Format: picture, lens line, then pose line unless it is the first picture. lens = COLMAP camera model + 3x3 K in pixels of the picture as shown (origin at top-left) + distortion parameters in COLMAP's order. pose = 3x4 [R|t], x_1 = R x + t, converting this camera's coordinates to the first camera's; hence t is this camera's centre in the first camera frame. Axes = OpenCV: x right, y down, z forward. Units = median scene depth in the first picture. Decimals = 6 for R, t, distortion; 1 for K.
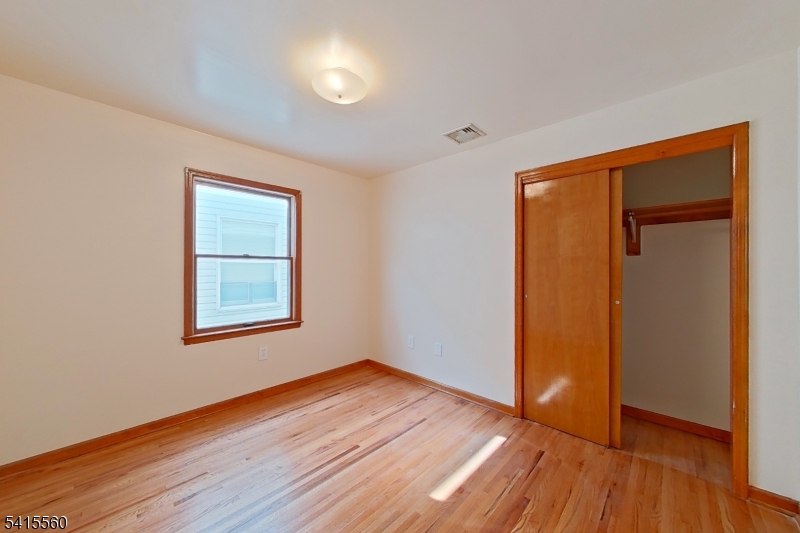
lens RADIAL K [[298.3, 0, 403.4], [0, 298.3, 267.7], [0, 0, 1]] dist [0.012607, -0.000016]
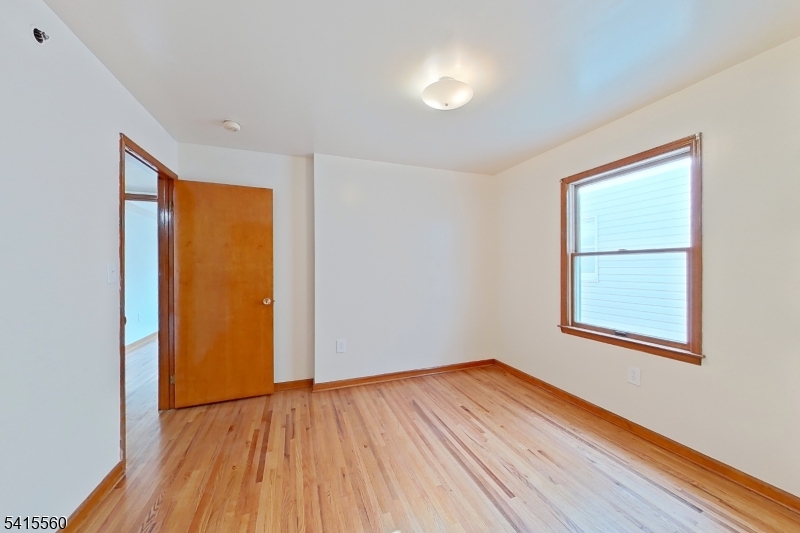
lens RADIAL K [[298.3, 0, 399.1], [0, 298.3, 267.0], [0, 0, 1]] dist [0.012607, -0.000016]
pose [[-0.458541, -0.000037, -0.888673, 0.597688], [0.002793, 0.999995, -0.001483, 0.005555], [0.888669, -0.003162, -0.458538, 0.981189]]
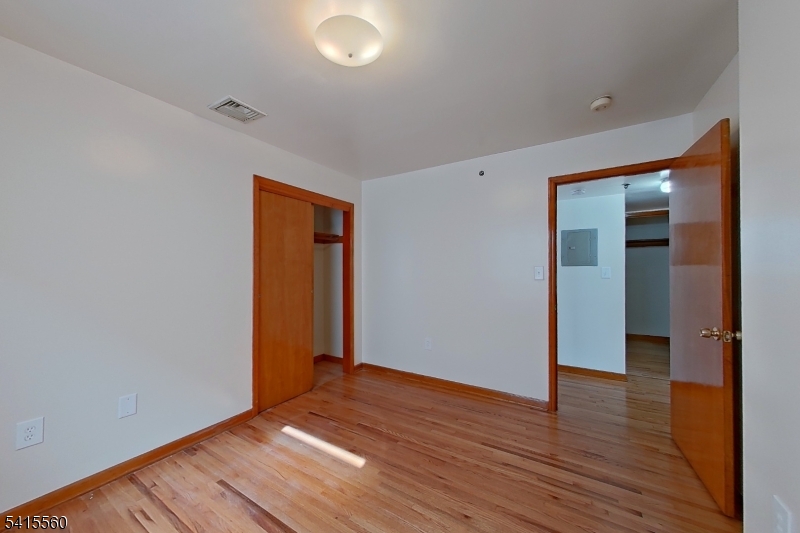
lens RADIAL K [[298.3, 0, 400.3], [0, 298.3, 265.6], [0, 0, 1]] dist [0.012607, -0.000016]
pose [[-0.195680, 0.011992, 0.980594, -0.758418], [0.000525, 0.999926, -0.012123, 0.001614], [-0.980668, -0.001858, -0.195672, 0.756899]]
